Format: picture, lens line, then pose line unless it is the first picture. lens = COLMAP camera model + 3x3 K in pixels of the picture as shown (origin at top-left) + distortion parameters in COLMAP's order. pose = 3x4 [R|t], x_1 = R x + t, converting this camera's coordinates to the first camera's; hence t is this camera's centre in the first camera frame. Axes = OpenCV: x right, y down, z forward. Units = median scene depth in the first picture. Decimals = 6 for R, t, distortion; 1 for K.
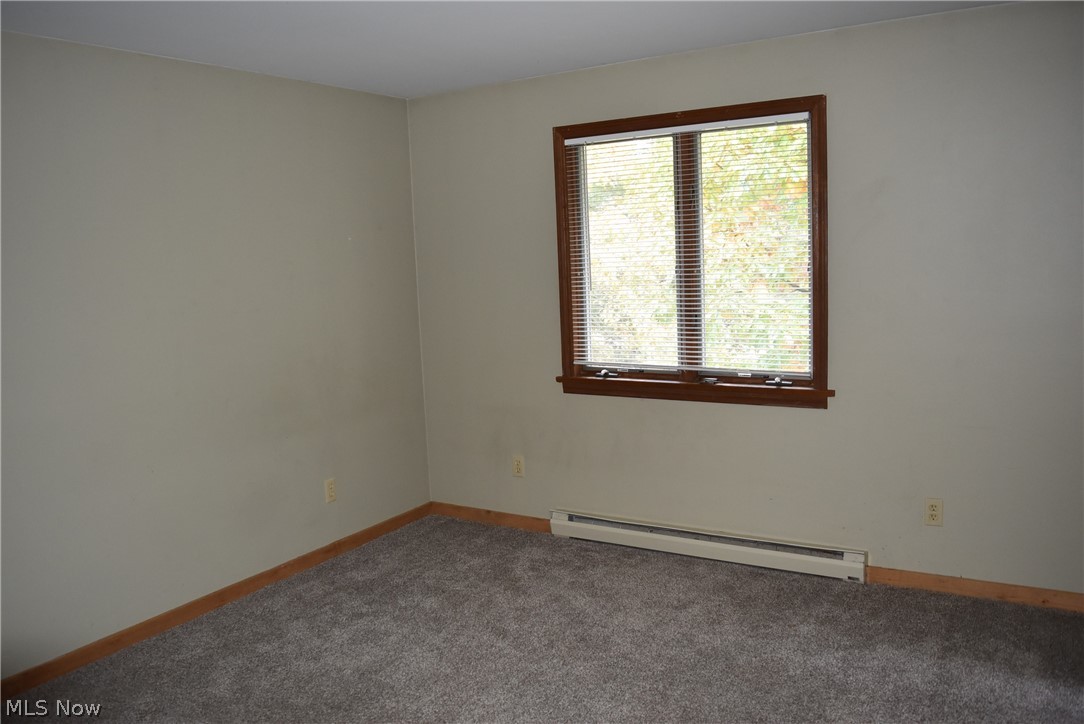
lens RADIAL K [[872.7, 0, 542.0], [0, 872.7, 362.0], [0, 0, 1]] dist [-0.009650, -0.003898]
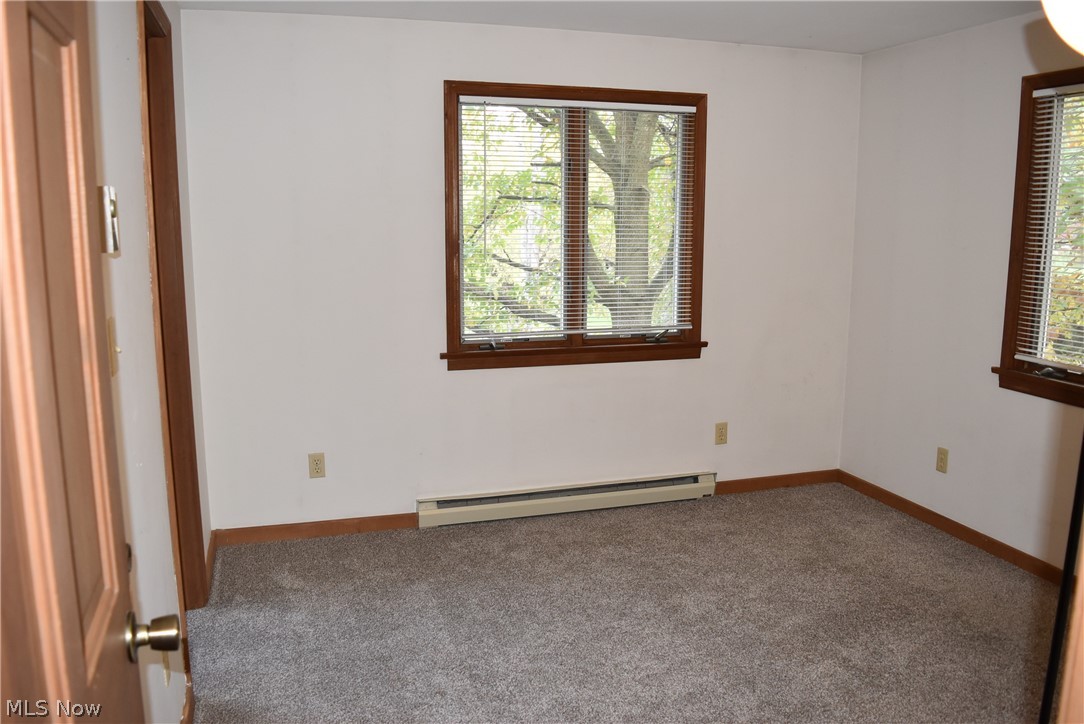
lens RADIAL K [[872.7, 0, 542.0], [0, 872.7, 362.0], [0, 0, 1]] dist [-0.009650, -0.003898]
pose [[0.660357, -0.082592, 0.746396, -0.644962], [0.066886, 0.996452, 0.051086, -0.015315], [-0.747967, 0.016188, 0.663539, 0.331866]]
